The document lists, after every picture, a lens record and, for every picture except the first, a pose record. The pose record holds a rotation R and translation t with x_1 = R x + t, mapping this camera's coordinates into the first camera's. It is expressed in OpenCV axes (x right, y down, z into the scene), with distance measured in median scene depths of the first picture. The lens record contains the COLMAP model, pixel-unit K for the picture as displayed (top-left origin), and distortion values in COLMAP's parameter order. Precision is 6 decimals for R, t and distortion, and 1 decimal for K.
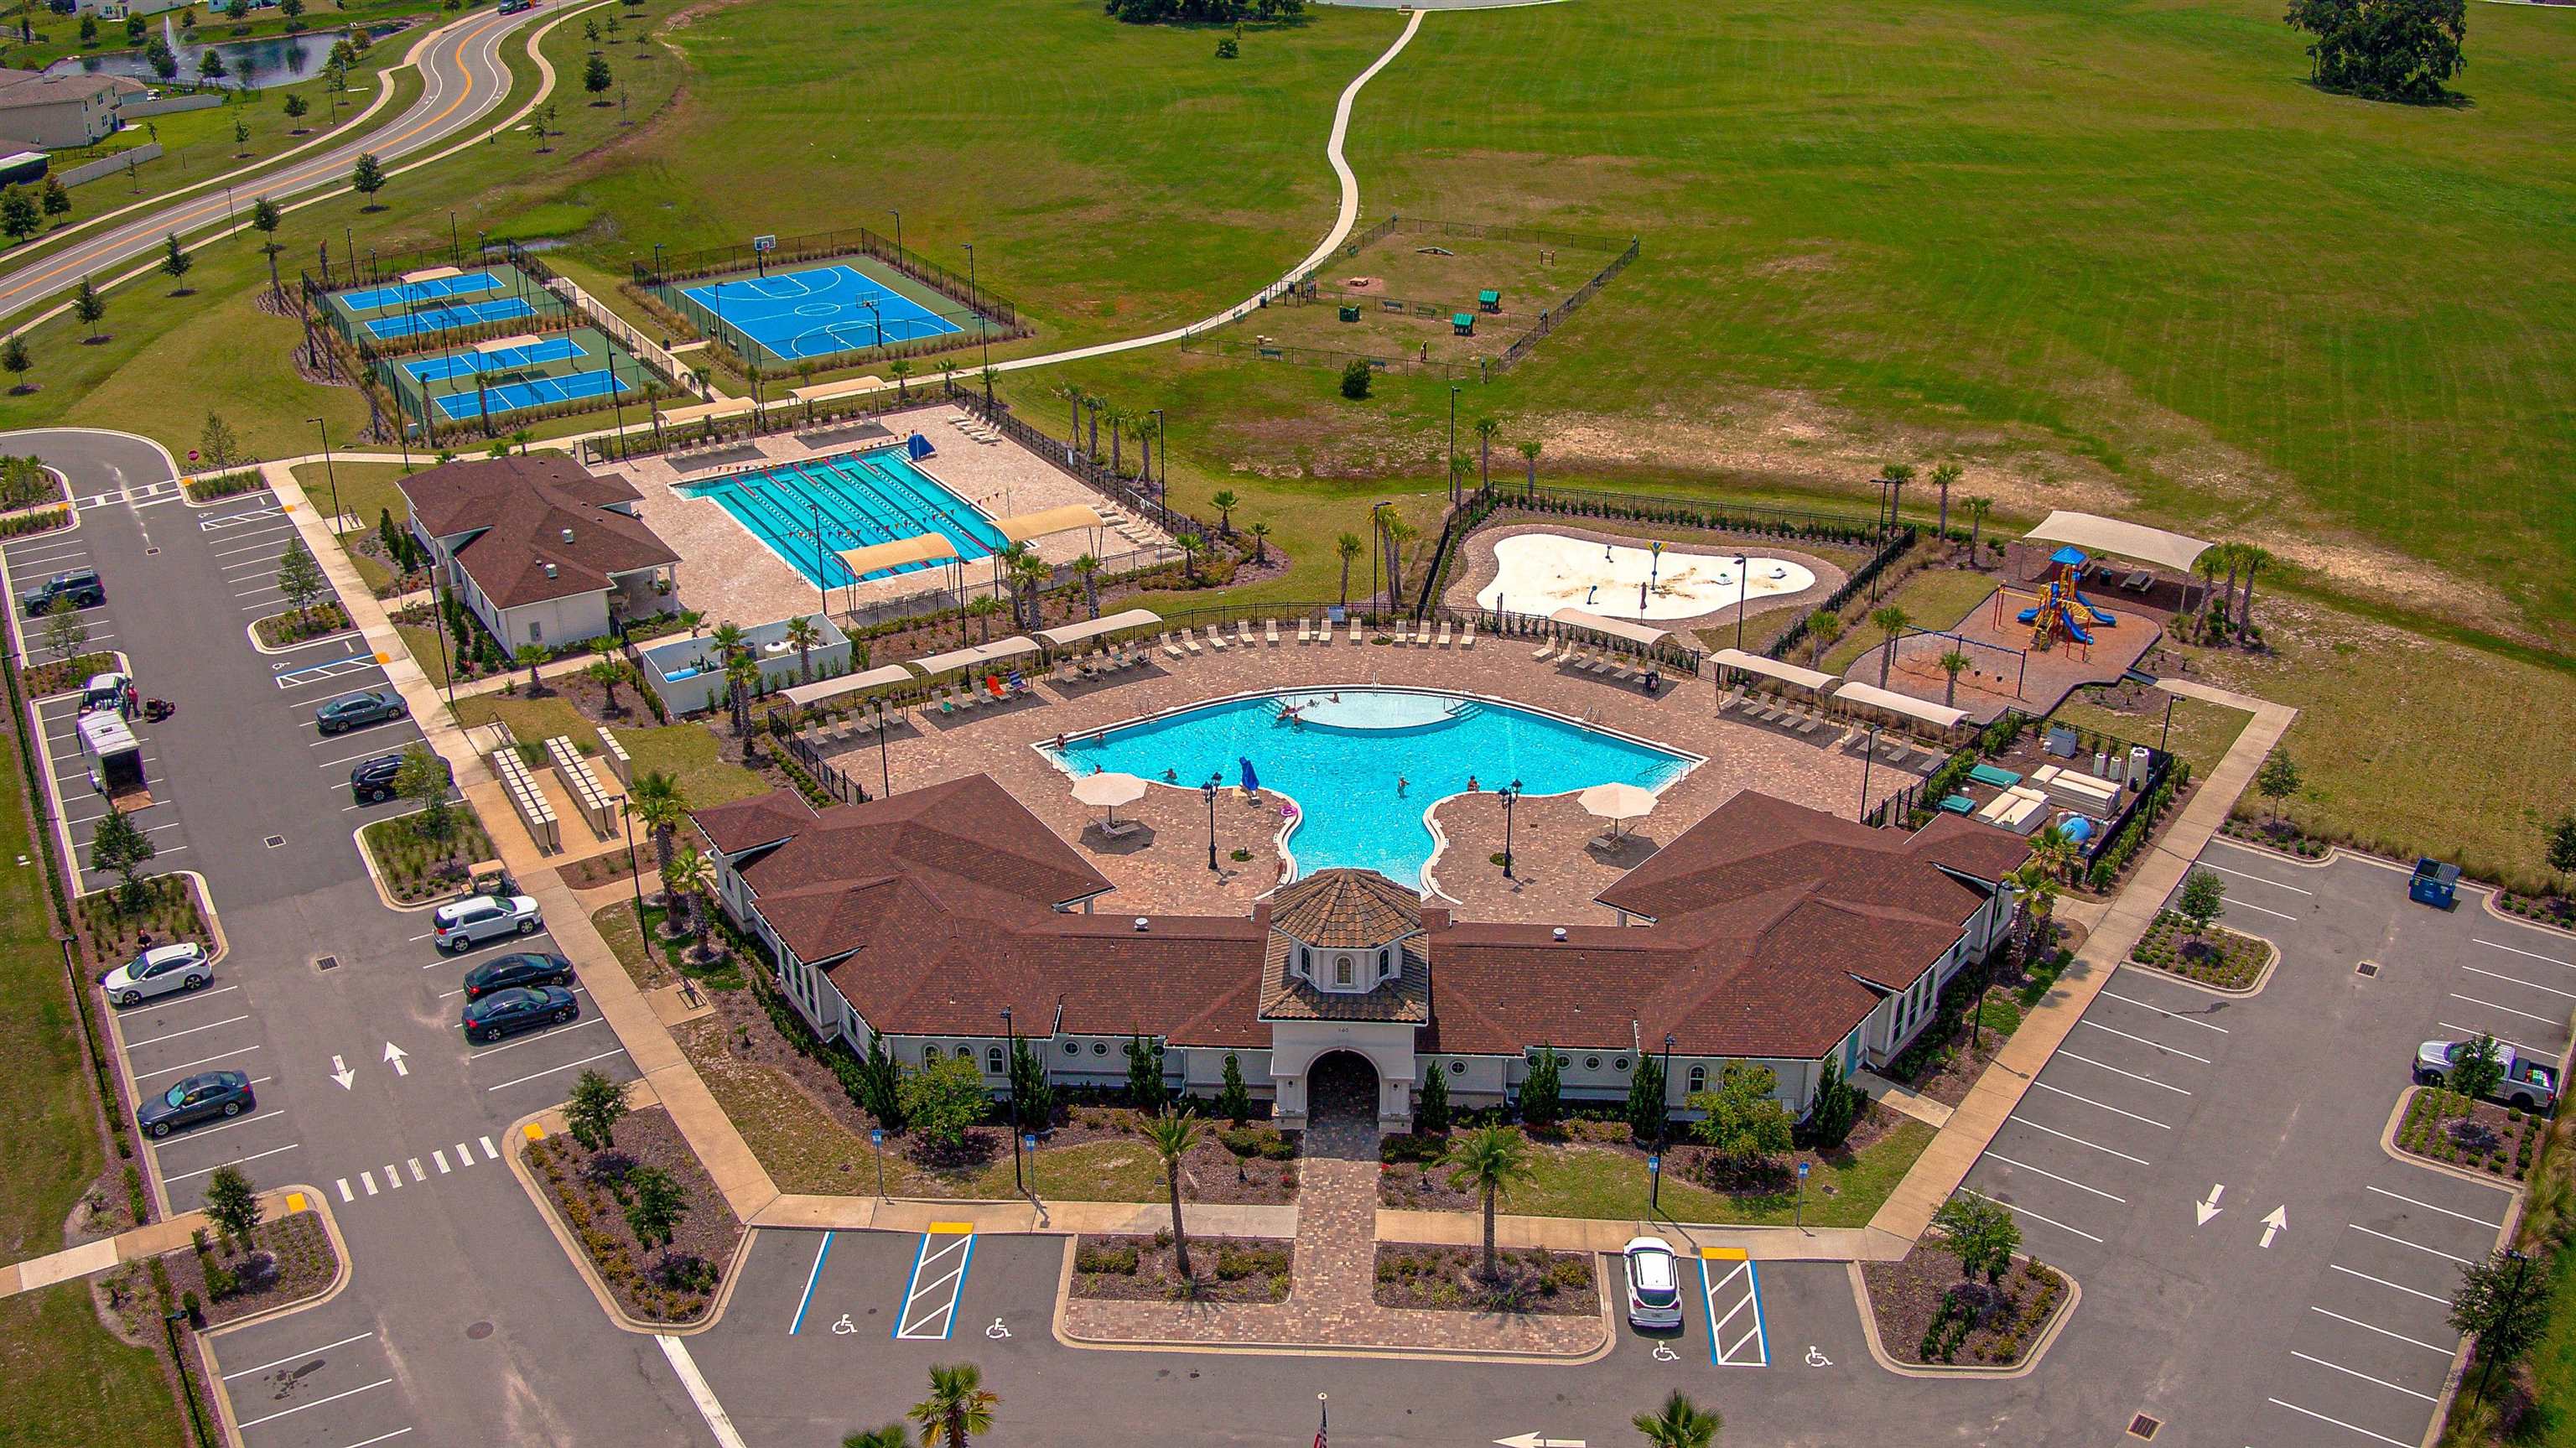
lens RADIAL K [[2333.9, 0, 1290.6], [0, 2333.9, 732.1], [0, 0, 1]] dist [0.007525, -0.409137]
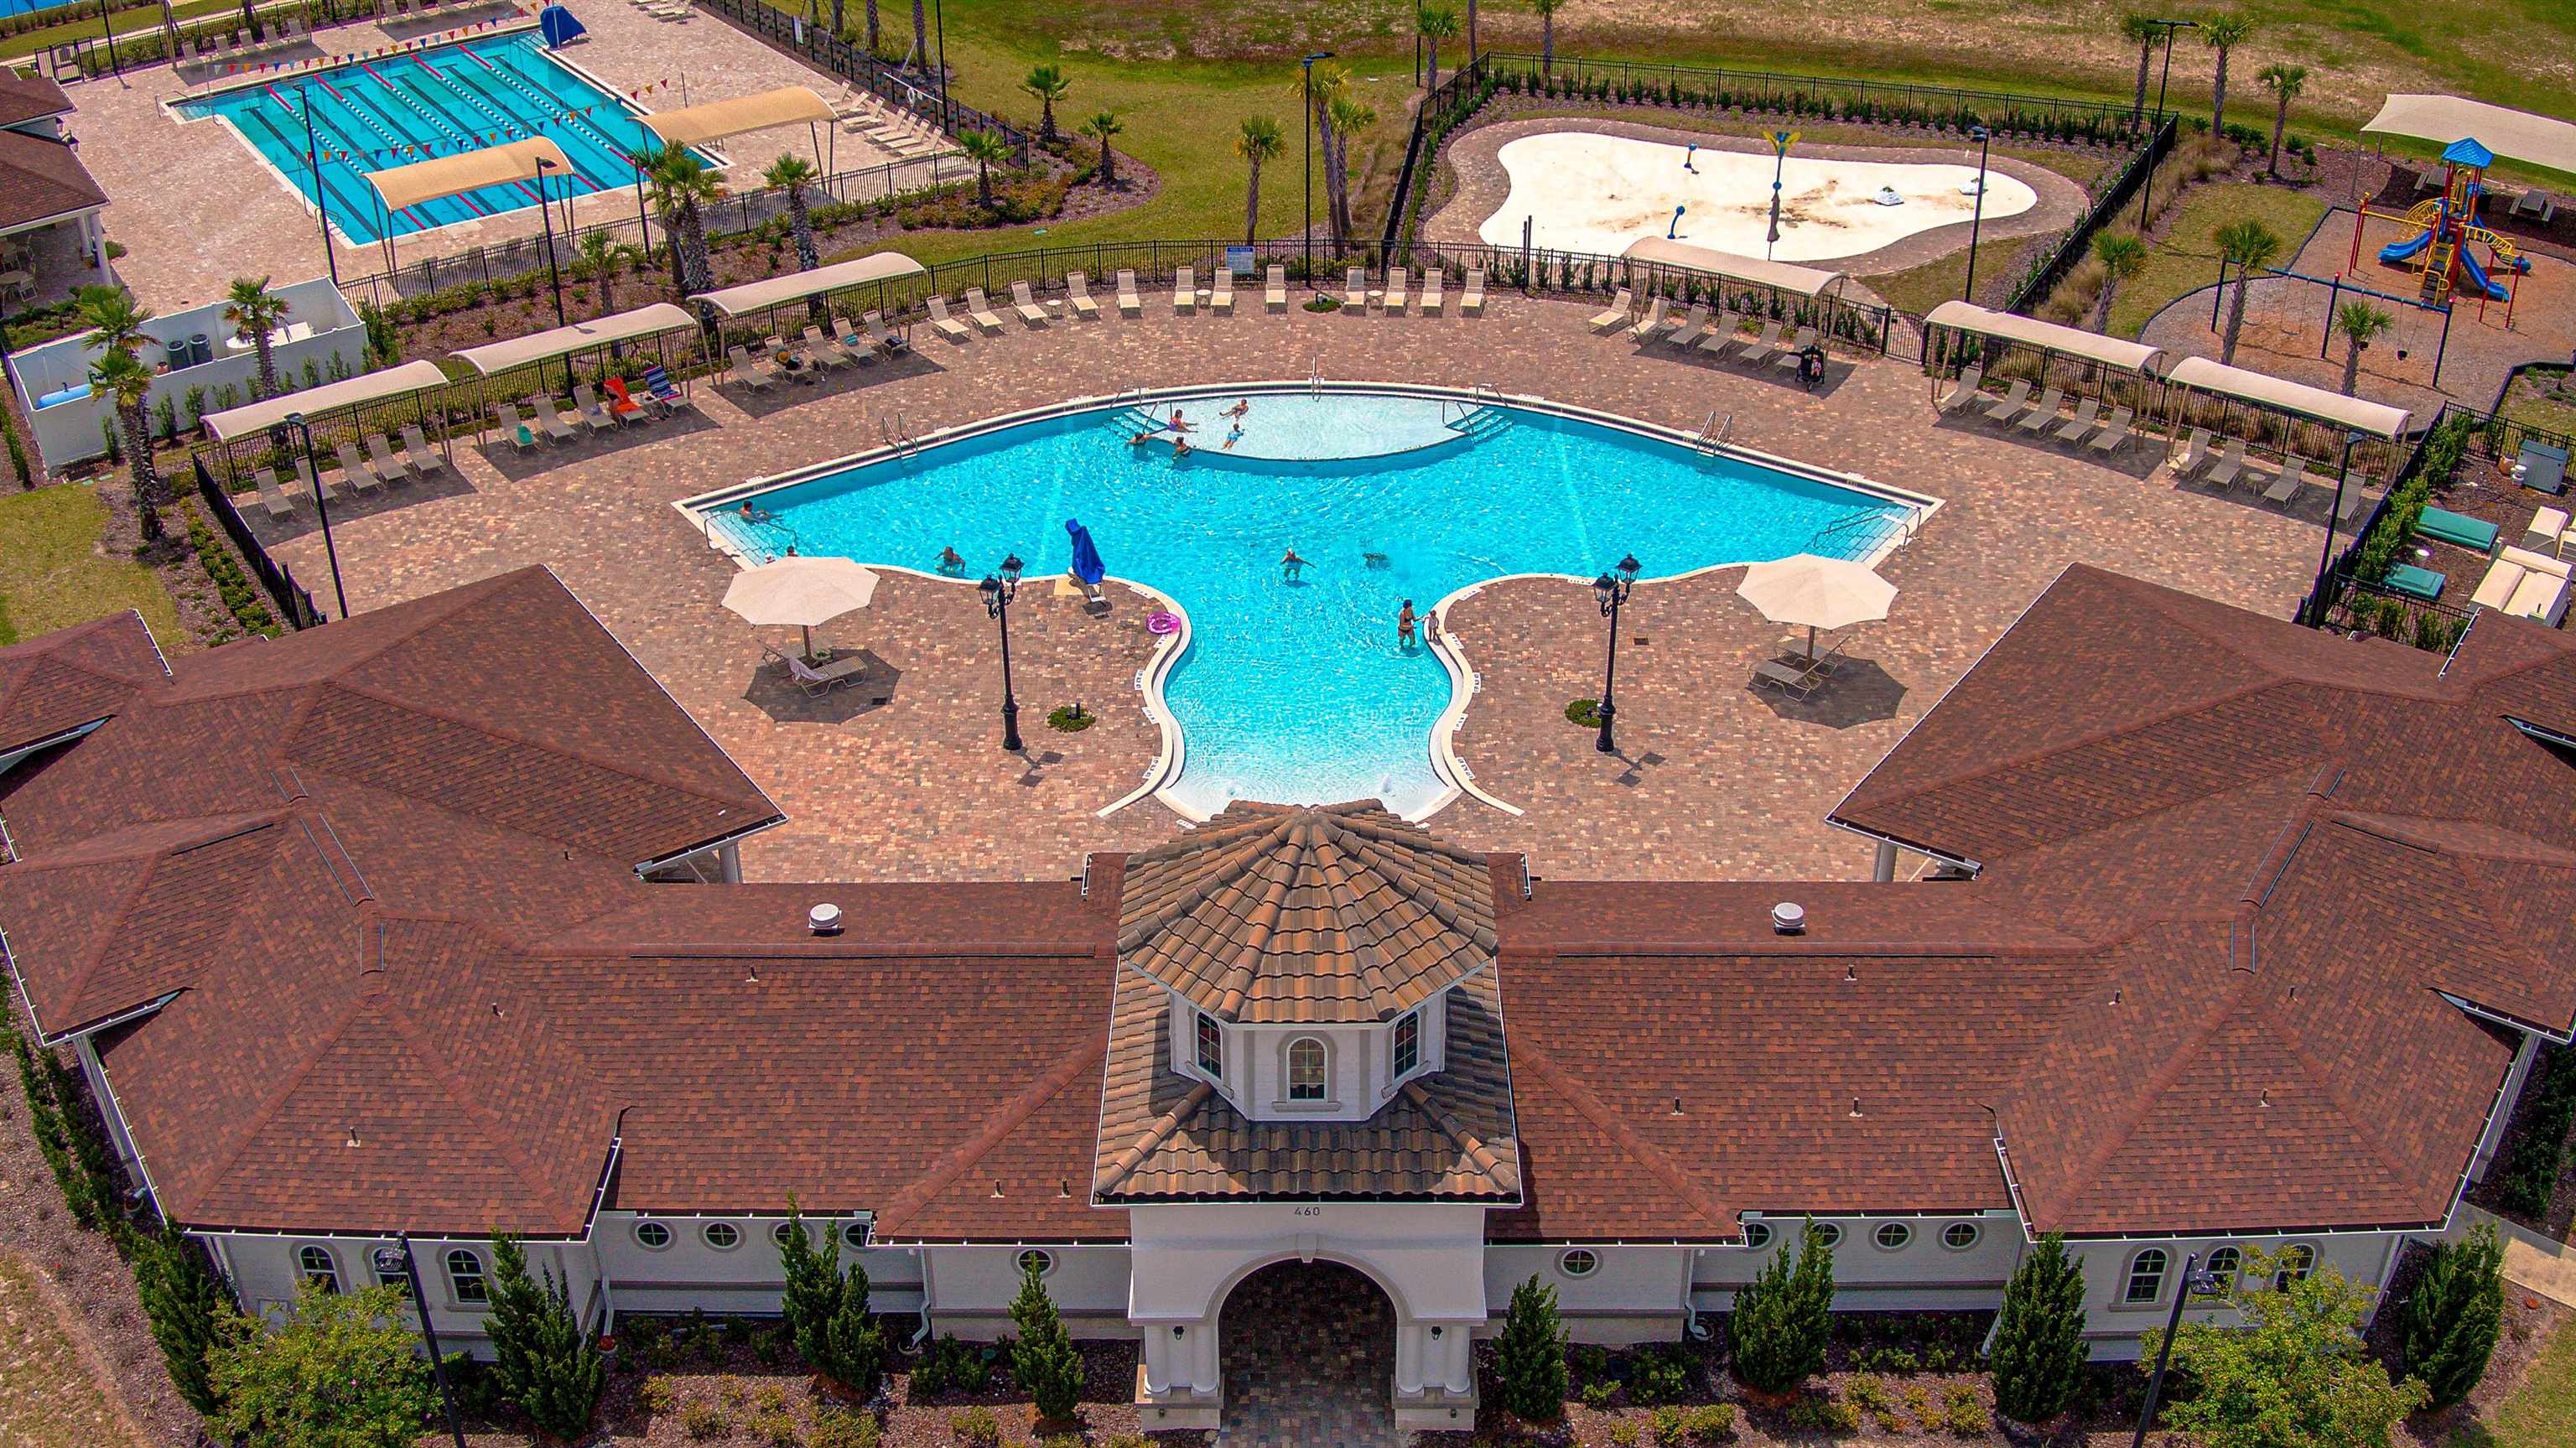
lens RADIAL K [[2489.3, 0, 1288.0], [0, 2489.3, 724.0], [0, 0, 1]] dist [0.073492, -0.686371]
pose [[0.998731, -0.025813, 0.043250, 0.002003], [0.021359, 0.994712, 0.100455, 0.001276], [-0.045614, -0.099404, 0.994001, 0.401585]]
